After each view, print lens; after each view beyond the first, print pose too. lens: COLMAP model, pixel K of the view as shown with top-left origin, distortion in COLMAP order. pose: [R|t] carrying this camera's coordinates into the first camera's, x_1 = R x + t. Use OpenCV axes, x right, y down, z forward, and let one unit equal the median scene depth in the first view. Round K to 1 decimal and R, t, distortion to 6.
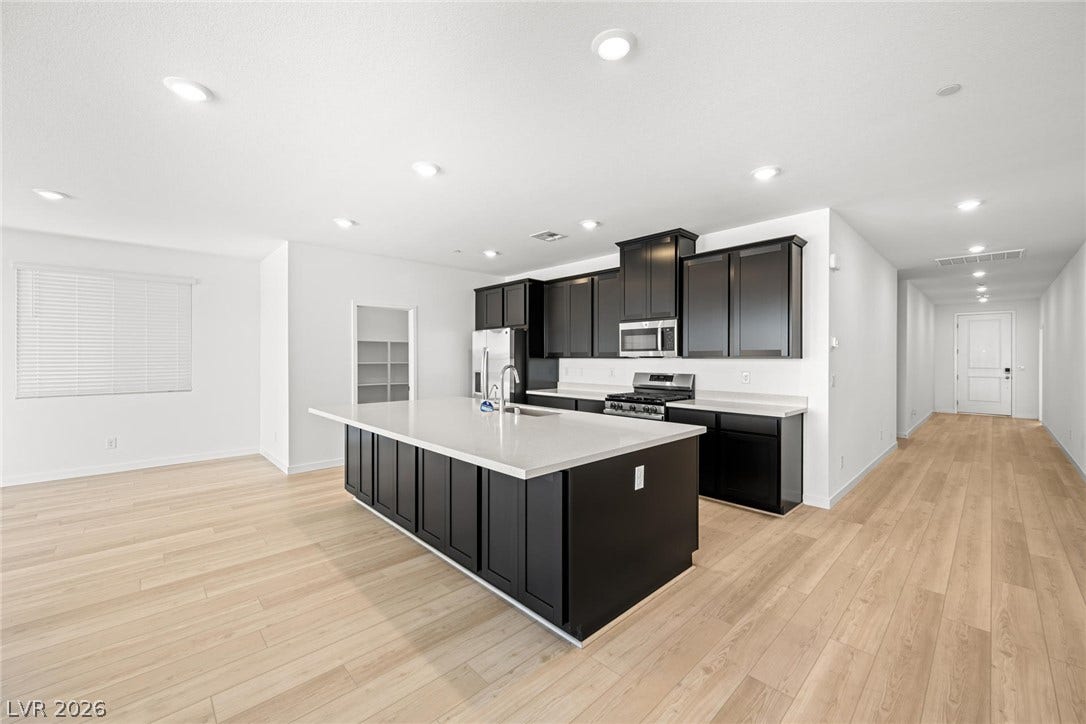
lens RADIAL K [[429.3, 0, 543.0], [0, 429.3, 362.0], [0, 0, 1]] dist [0.001625, -0.000077]
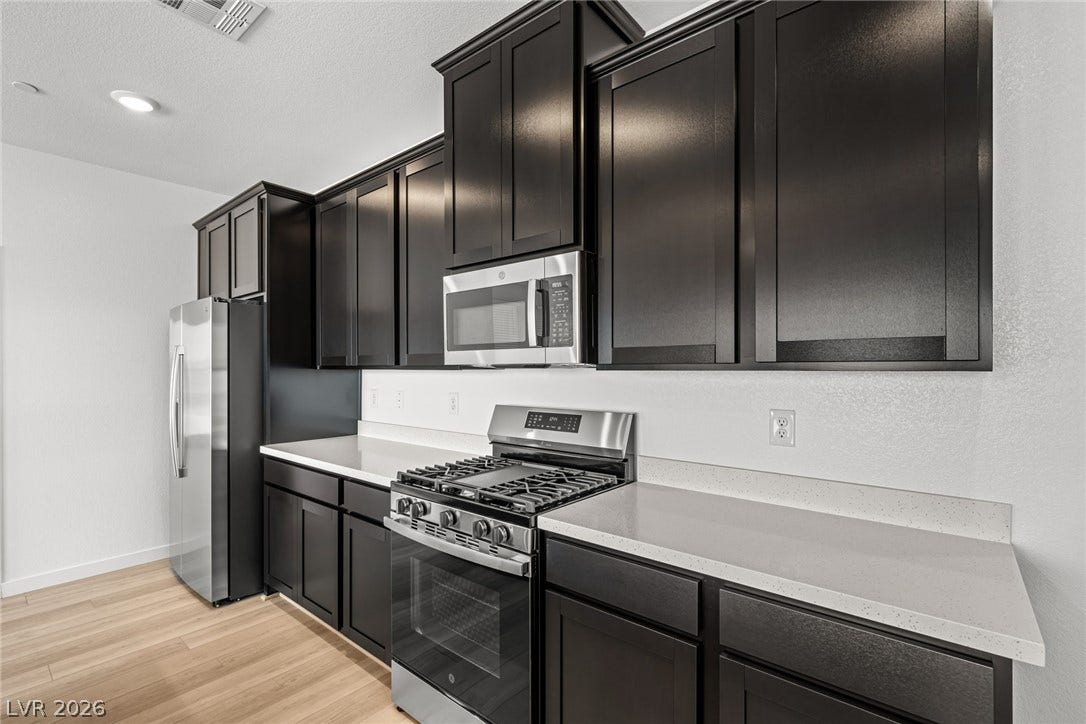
lens RADIAL K [[500.5, 0, 543.0], [0, 500.5, 362.0], [0, 0, 1]] dist [0.000275, -0.000080]
pose [[0.994041, -0.002007, 0.108985, 0.231889], [0.004164, 0.999800, -0.019562, -0.006618], [-0.108924, 0.019899, 0.993851, 0.593928]]
